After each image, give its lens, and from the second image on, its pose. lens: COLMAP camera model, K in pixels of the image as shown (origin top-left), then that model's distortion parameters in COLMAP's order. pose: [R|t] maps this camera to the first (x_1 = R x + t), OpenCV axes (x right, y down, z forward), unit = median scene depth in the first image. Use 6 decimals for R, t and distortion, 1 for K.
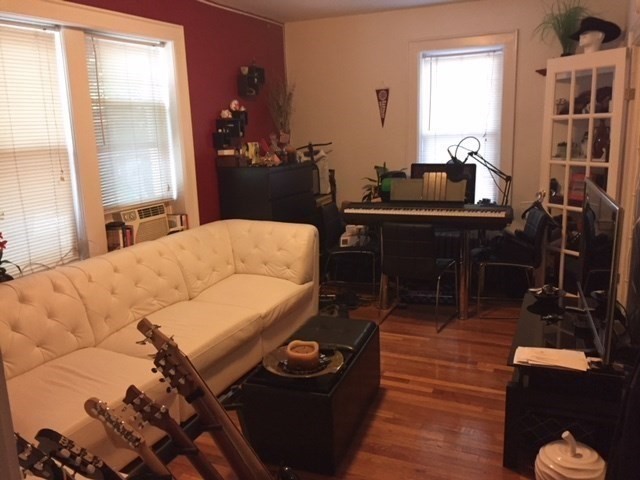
lens RADIAL K [[557.7, 0, 320.0], [0, 557.7, 240.0], [0, 0, 1]] dist [0.113072, -0.166693]
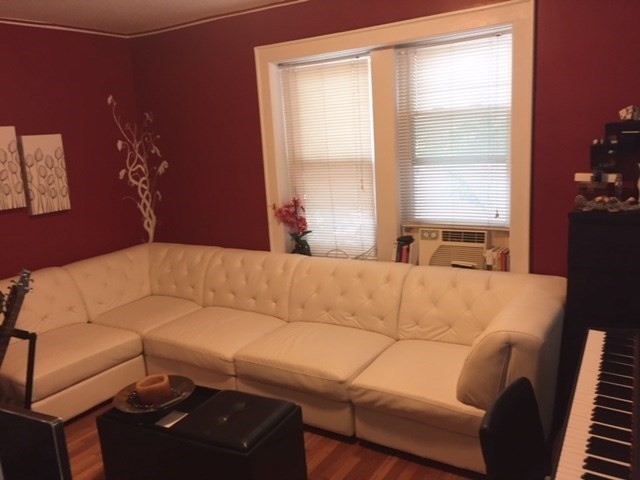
lens RADIAL K [[557.7, 0, 320.0], [0, 557.7, 240.0], [0, 0, 1]] dist [0.113072, -0.166693]
pose [[-0.151192, 0.236228, -0.959863, 0.618251], [-0.130124, 0.957820, 0.256221, -0.262631], [0.979902, 0.163640, -0.114076, 0.979632]]
